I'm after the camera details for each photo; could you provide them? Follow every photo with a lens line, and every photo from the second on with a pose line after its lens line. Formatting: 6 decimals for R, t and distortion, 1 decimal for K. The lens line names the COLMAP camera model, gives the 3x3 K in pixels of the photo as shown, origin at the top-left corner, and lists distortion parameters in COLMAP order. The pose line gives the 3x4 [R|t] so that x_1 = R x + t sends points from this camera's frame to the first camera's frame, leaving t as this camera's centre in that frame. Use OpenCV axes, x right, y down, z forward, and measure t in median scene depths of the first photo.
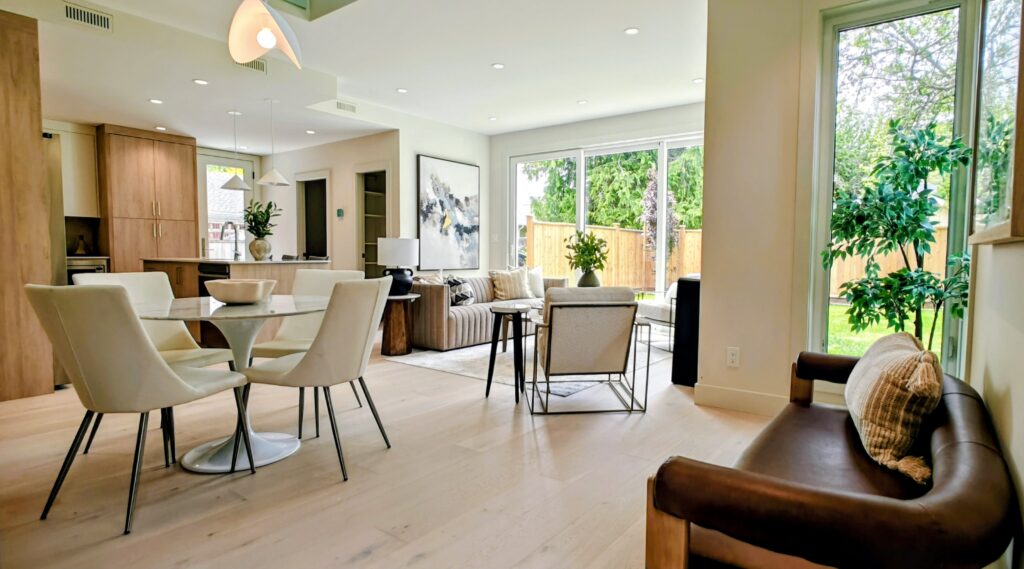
lens RADIAL K [[527.2, 0, 554.2], [0, 527.2, 283.1], [0, 0, 1]] dist [0.005121, 0.000454]
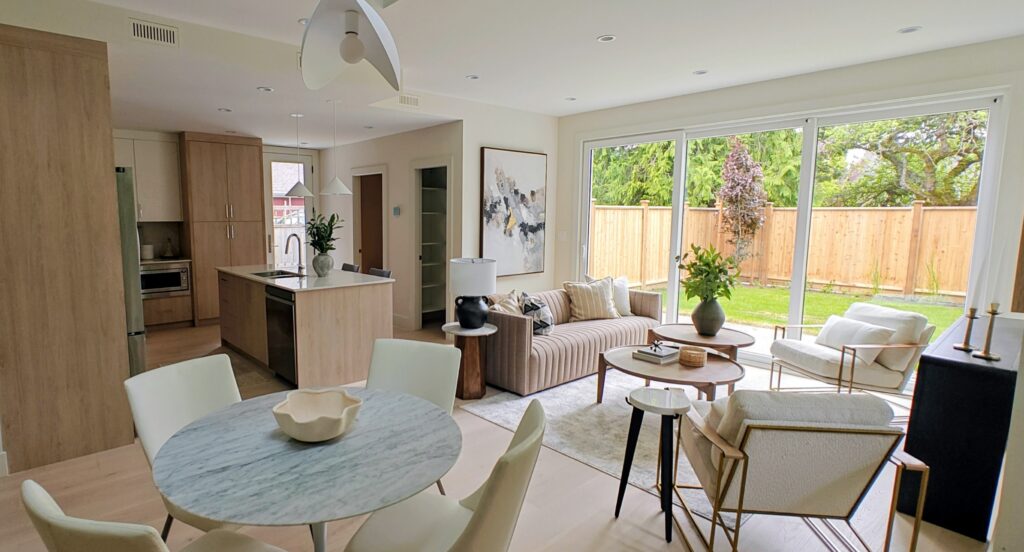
lens RADIAL K [[510.5, 0, 439.5], [0, 510.5, 273.5], [0, 0, 1]] dist [0.001988, 0.000876]
pose [[0.964808, 0.023587, -0.261895, -0.103361], [-0.008174, 0.998178, 0.059786, -0.087017], [0.262828, -0.055541, 0.963243, 0.156554]]
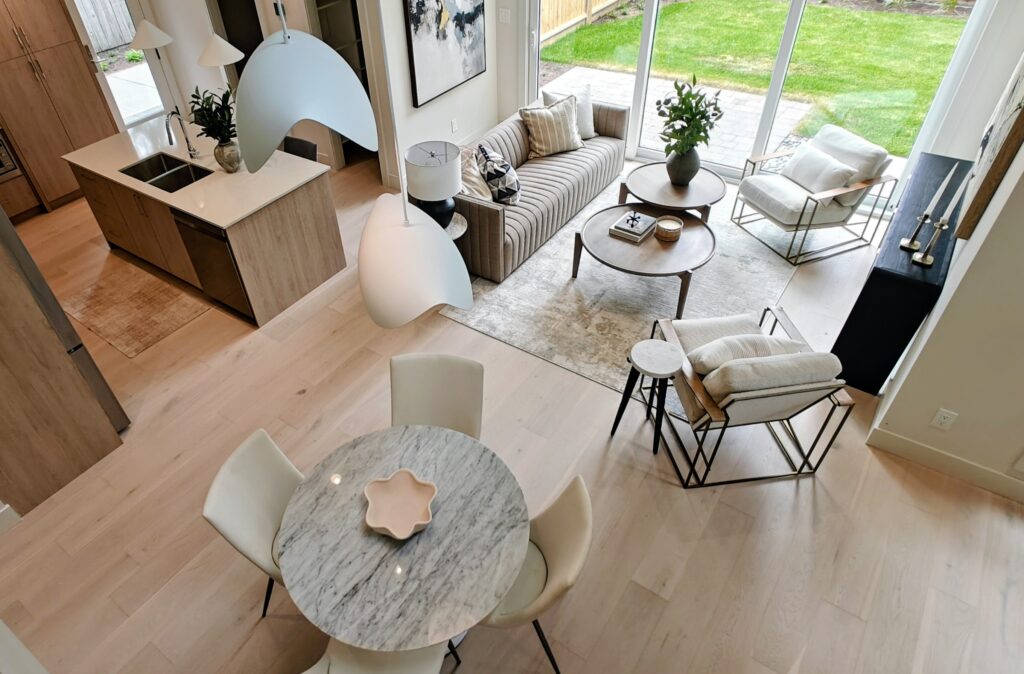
lens RADIAL K [[629.4, 0, 452.7], [0, 629.4, 318.2], [0, 0, 1]] dist [0.007638, -0.002281]
pose [[0.997395, -0.039046, -0.060652, -0.175771], [0.067537, 0.800837, 0.595062, -0.311671], [0.025337, -0.597608, 0.801388, 0.159910]]
